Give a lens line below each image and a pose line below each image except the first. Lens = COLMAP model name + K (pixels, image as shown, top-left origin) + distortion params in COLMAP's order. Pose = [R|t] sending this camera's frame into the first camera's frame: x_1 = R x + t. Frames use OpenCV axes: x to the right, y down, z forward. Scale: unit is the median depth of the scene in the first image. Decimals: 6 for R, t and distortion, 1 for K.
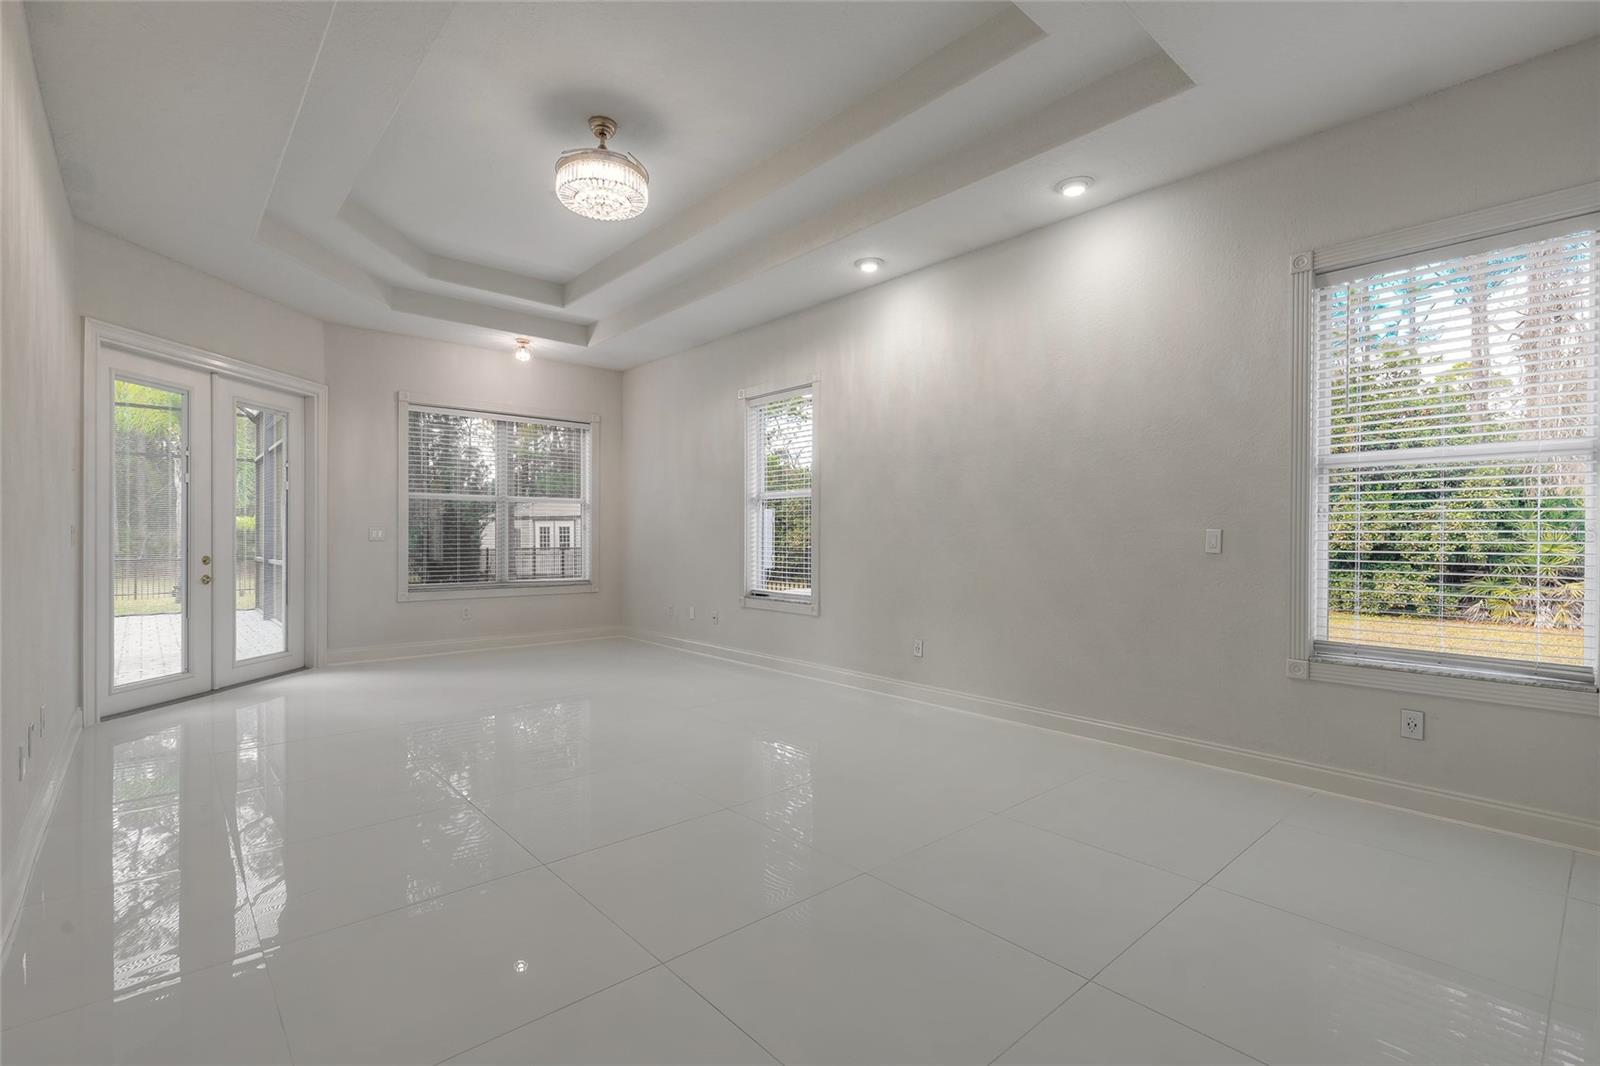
lens RADIAL K [[724.7, 0, 800.0], [0, 724.7, 533.0], [0, 0, 1]] dist [0.000042, -0.000139]
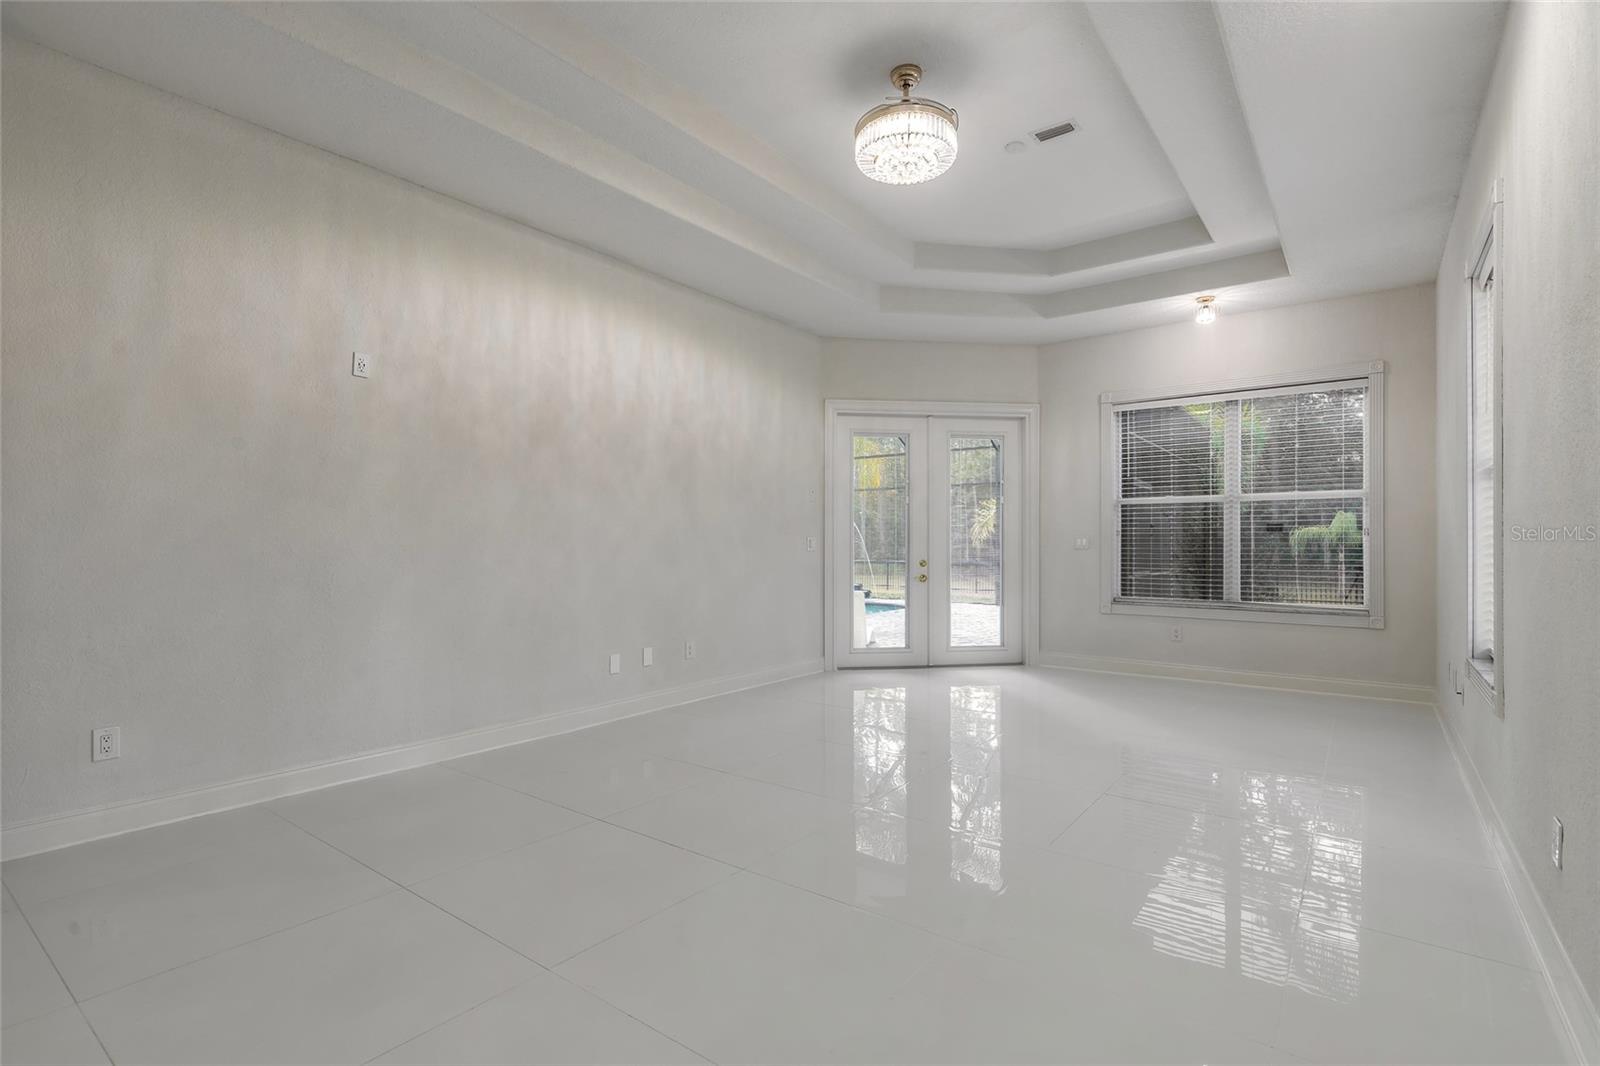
lens RADIAL K [[753.3, 0, 800.0], [0, 753.3, 533.0], [0, 0, 1]] dist [0.001335, 0.000042]
pose [[0.195321, -0.013165, -0.980651, 0.389612], [0.004568, 0.999911, -0.012514, -0.000019], [0.980729, -0.002035, 0.195364, 0.461556]]
